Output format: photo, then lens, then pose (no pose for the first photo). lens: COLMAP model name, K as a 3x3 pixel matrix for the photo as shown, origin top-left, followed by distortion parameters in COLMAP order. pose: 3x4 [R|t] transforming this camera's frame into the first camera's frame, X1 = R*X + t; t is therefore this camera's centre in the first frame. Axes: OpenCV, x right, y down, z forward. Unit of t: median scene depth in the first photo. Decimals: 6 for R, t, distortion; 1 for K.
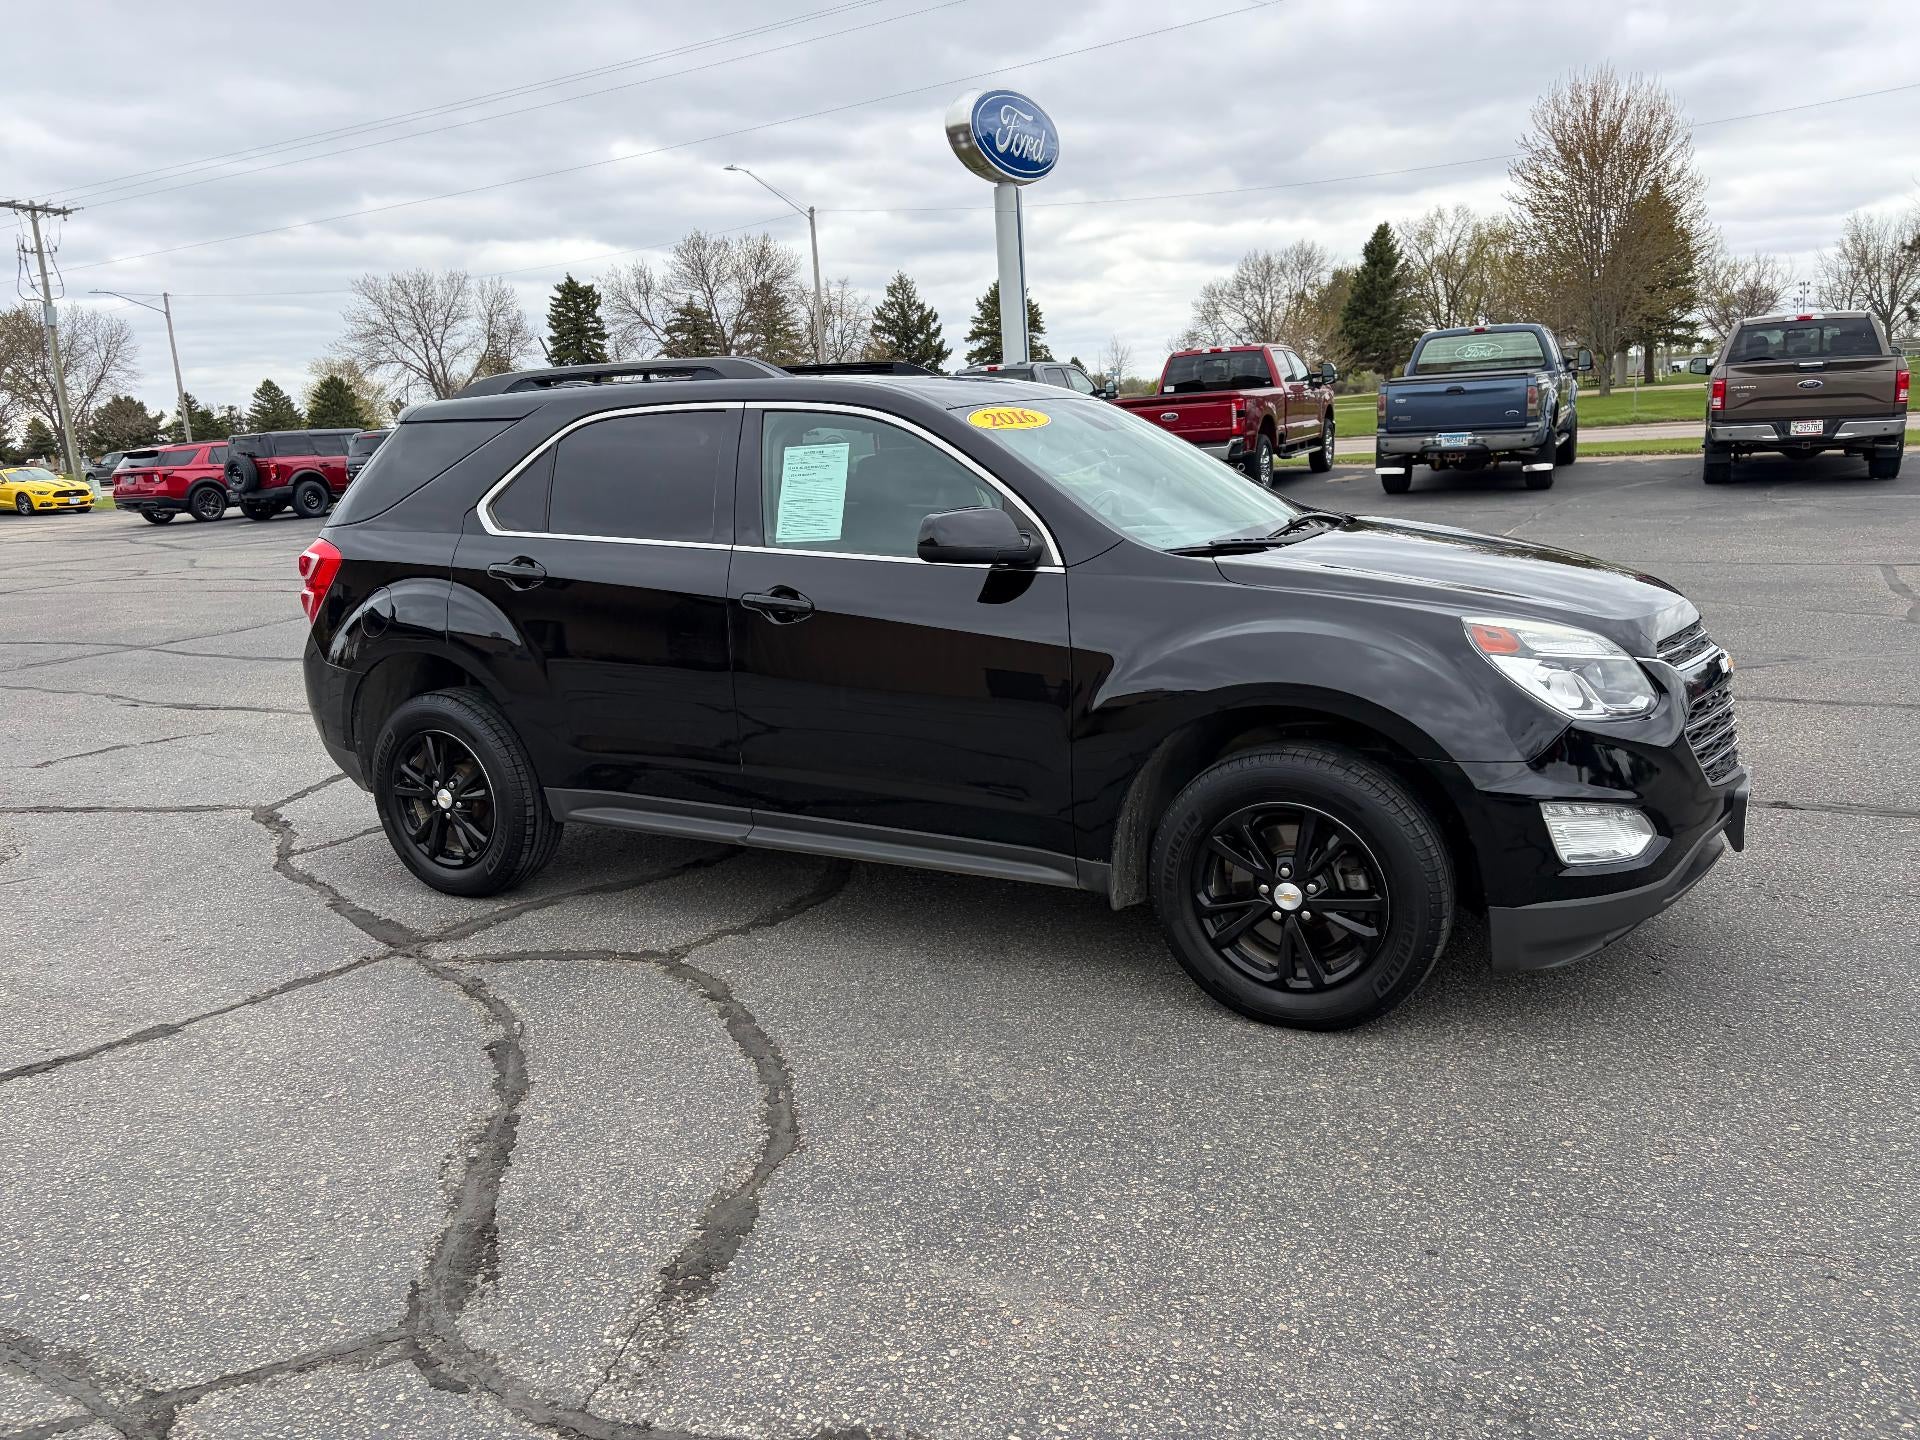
lens RADIAL K [[1433.7, 0, 950.1], [0, 1433.7, 748.4], [0, 0, 1]] dist [0.045120, -0.041708]
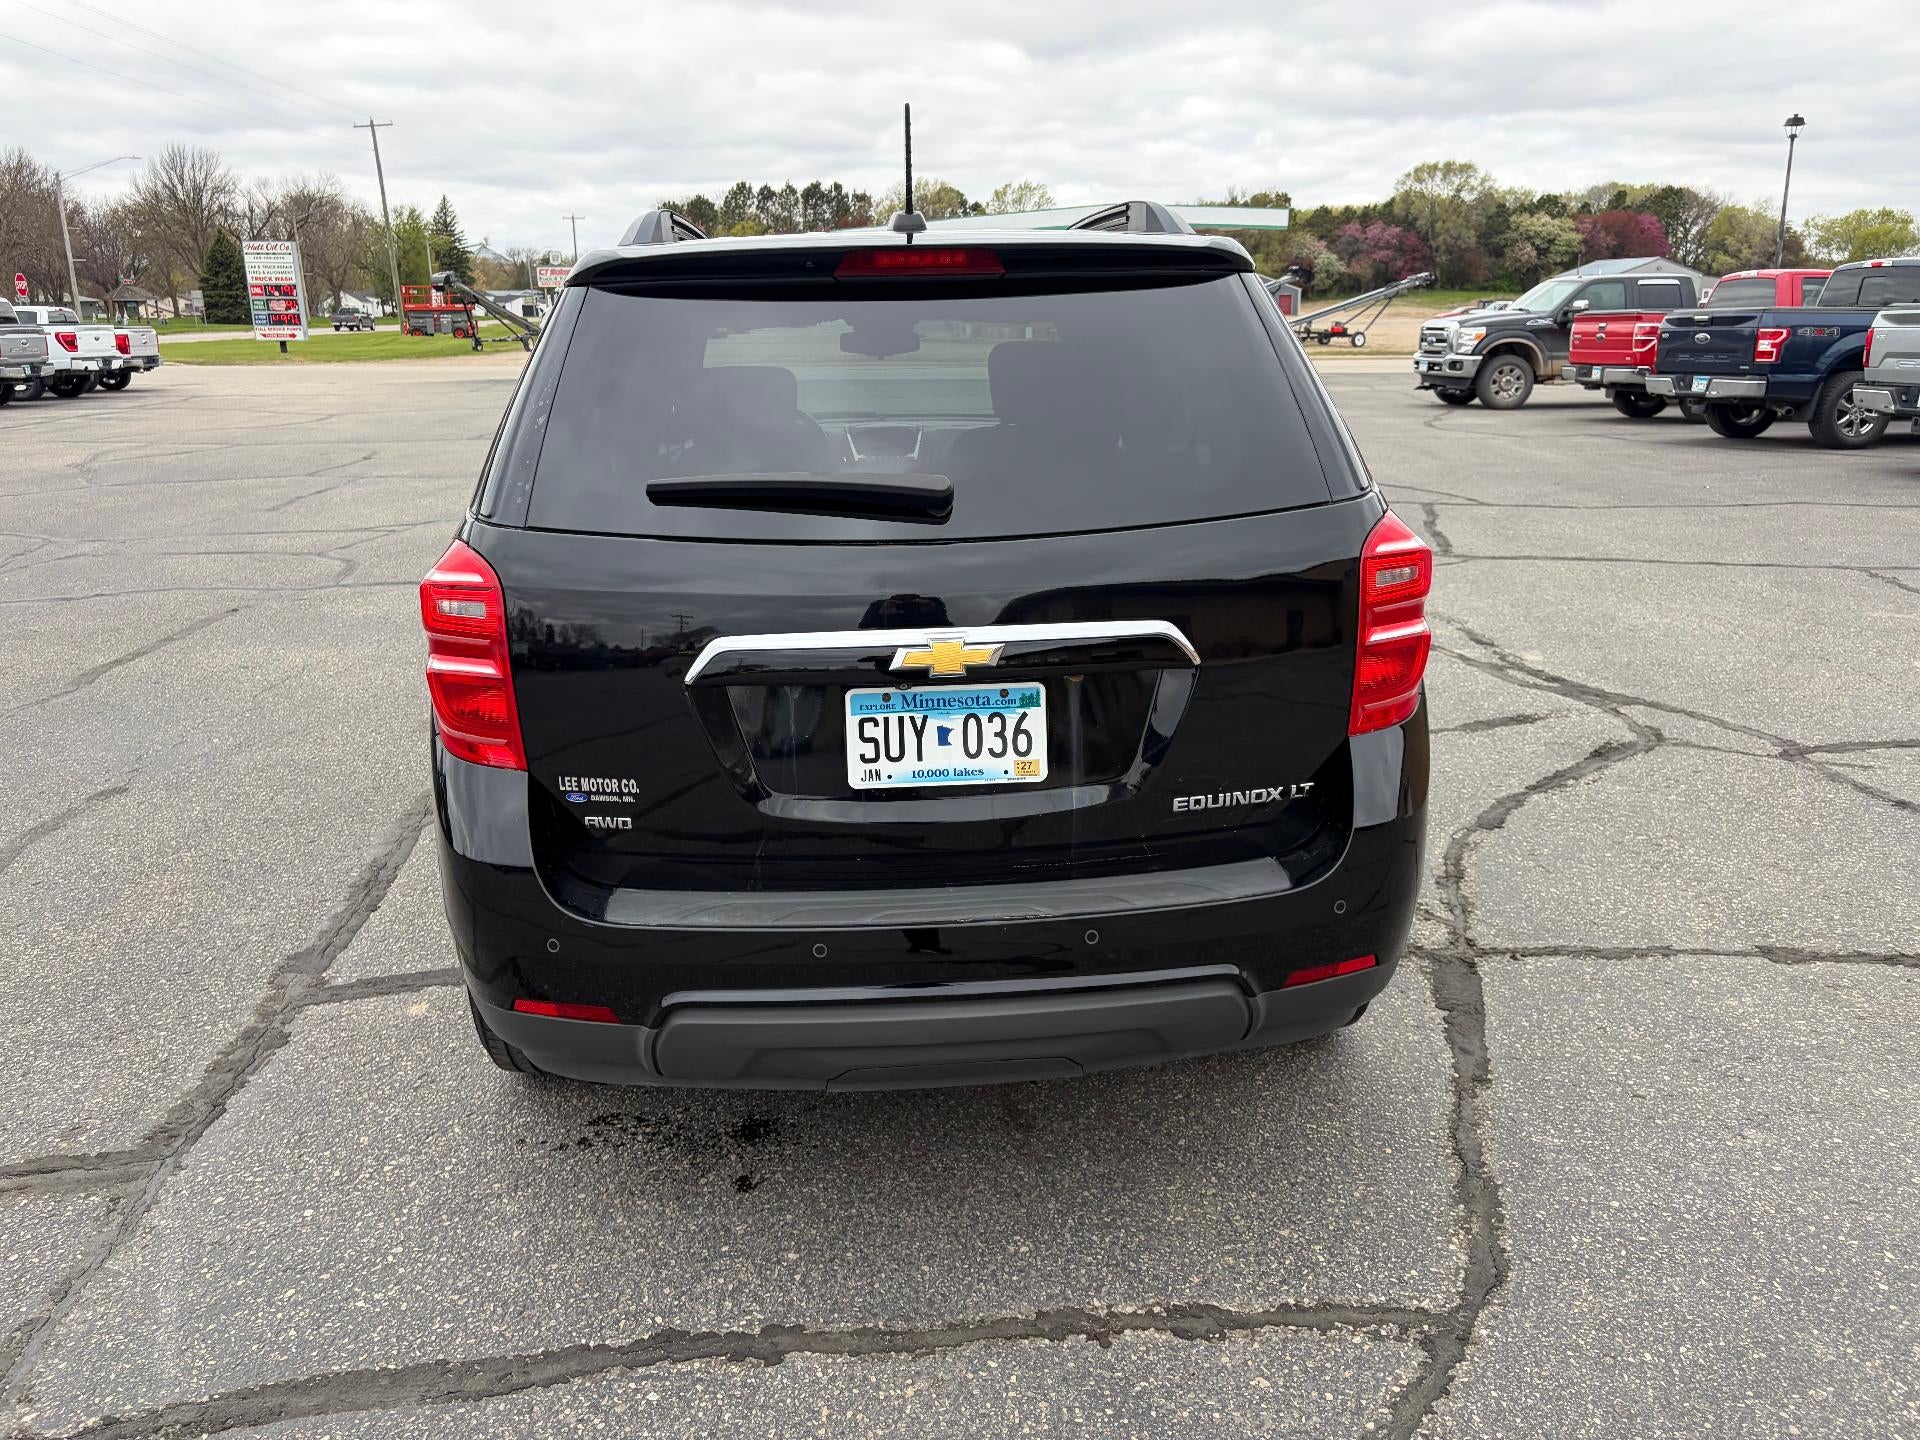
lens RADIAL K [[1445.5, 0, 946.0], [0, 1445.5, 723.5], [0, 0, 1]] dist [0.057267, -0.056334]
pose [[-0.535204, -0.174515, 0.826499, -0.826133], [0.232764, 0.910081, 0.342891, -0.301722], [-0.812021, 0.375896, -0.446458, 1.471451]]
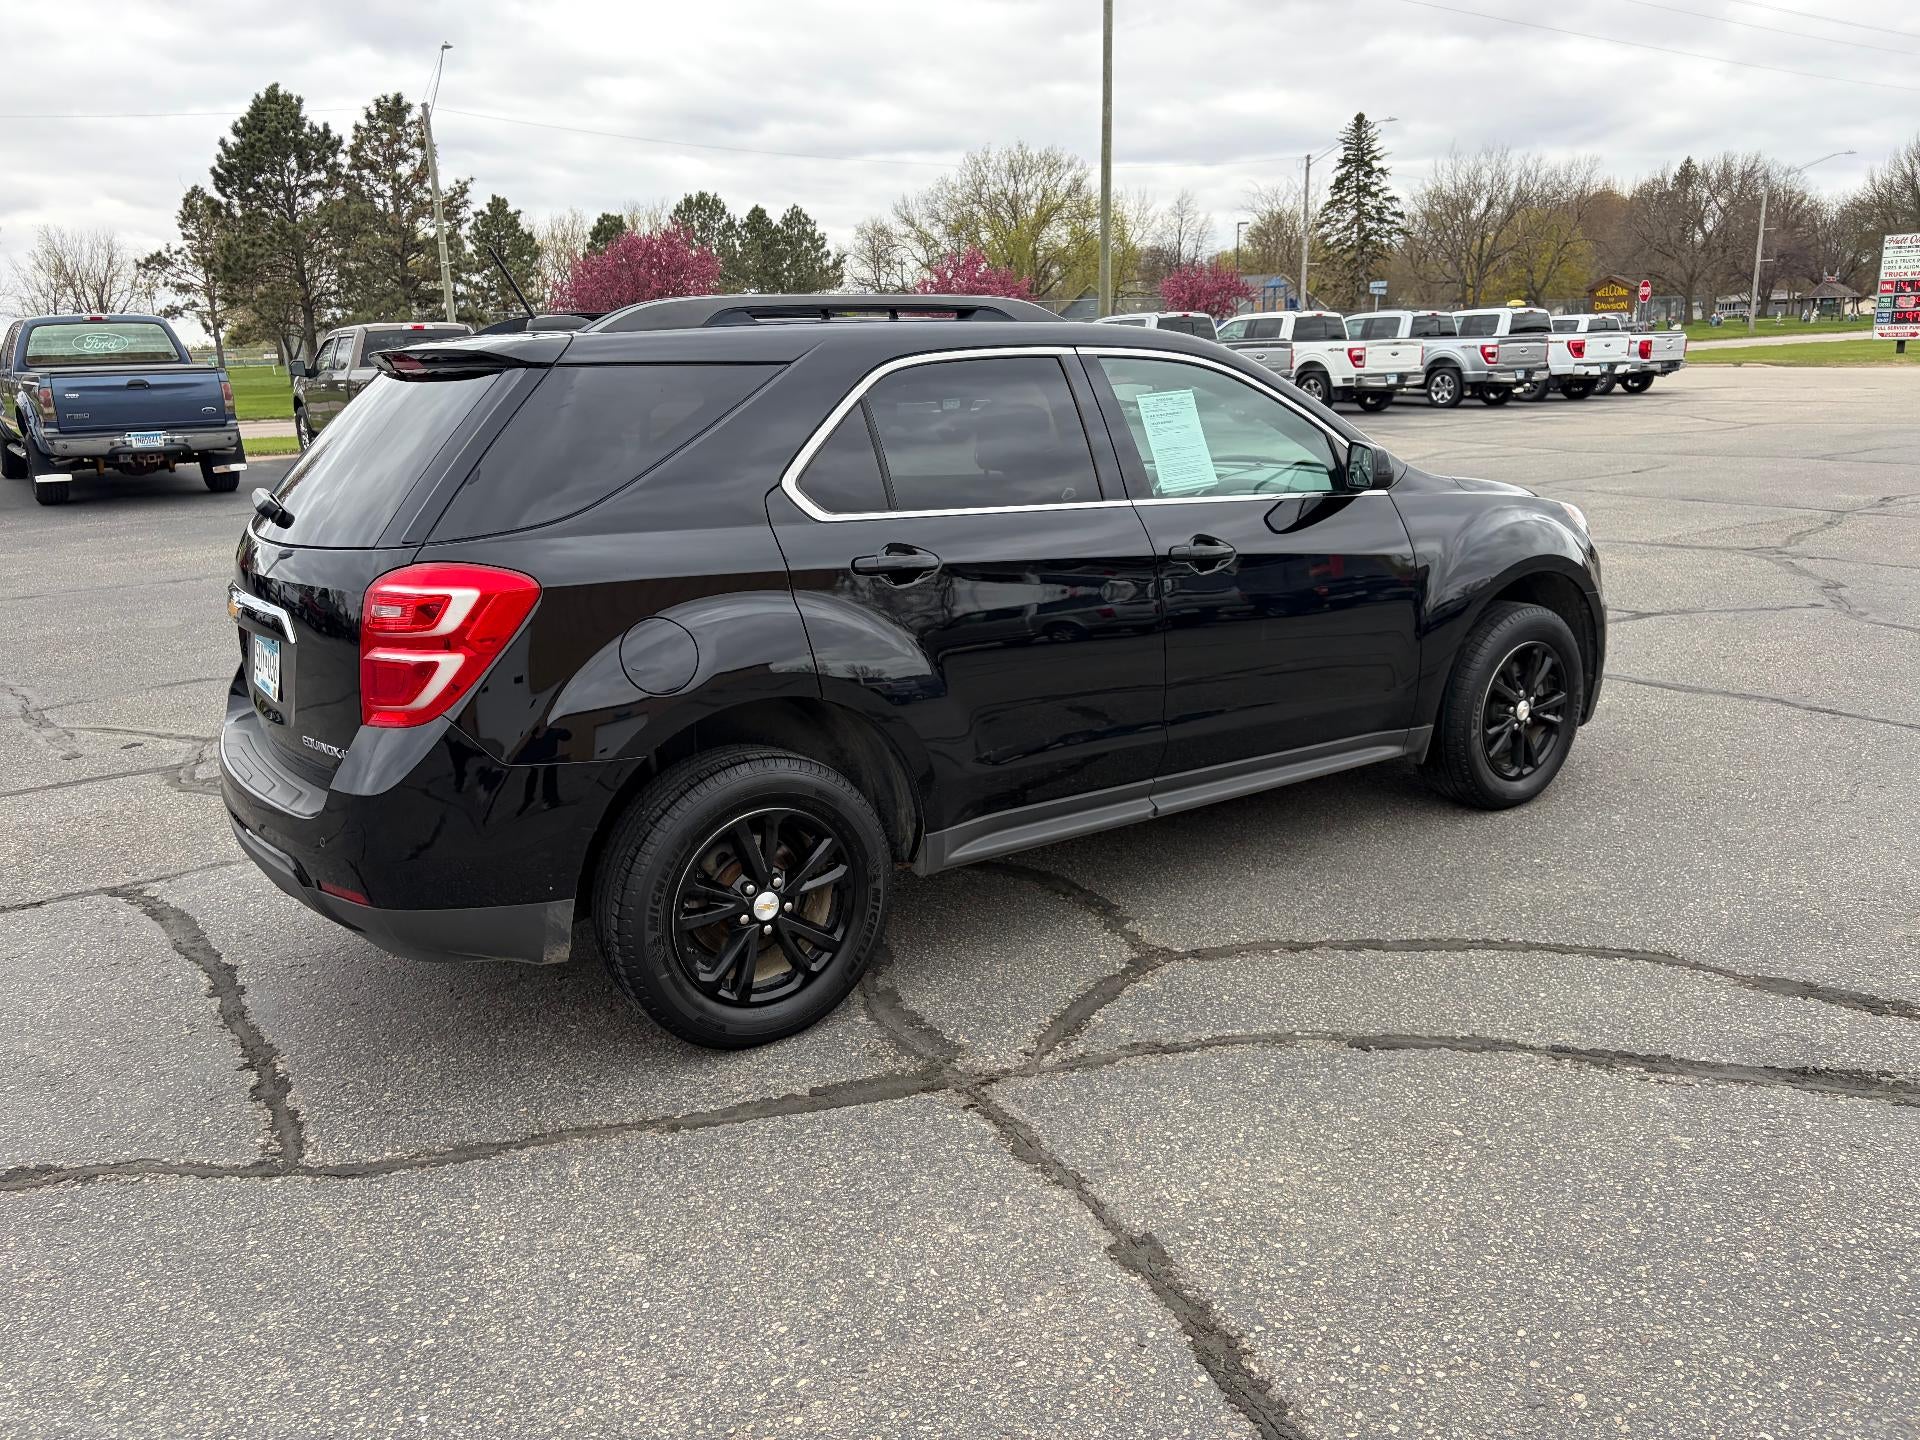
lens RADIAL K [[1445.5, 0, 946.0], [0, 1445.5, 723.5], [0, 0, 1]] dist [0.057267, -0.056334]
pose [[0.459319, -0.187132, 0.868336, -0.939119], [0.210455, 0.972650, 0.098289, -0.105601], [-0.862980, 0.137599, 0.486140, 0.595931]]
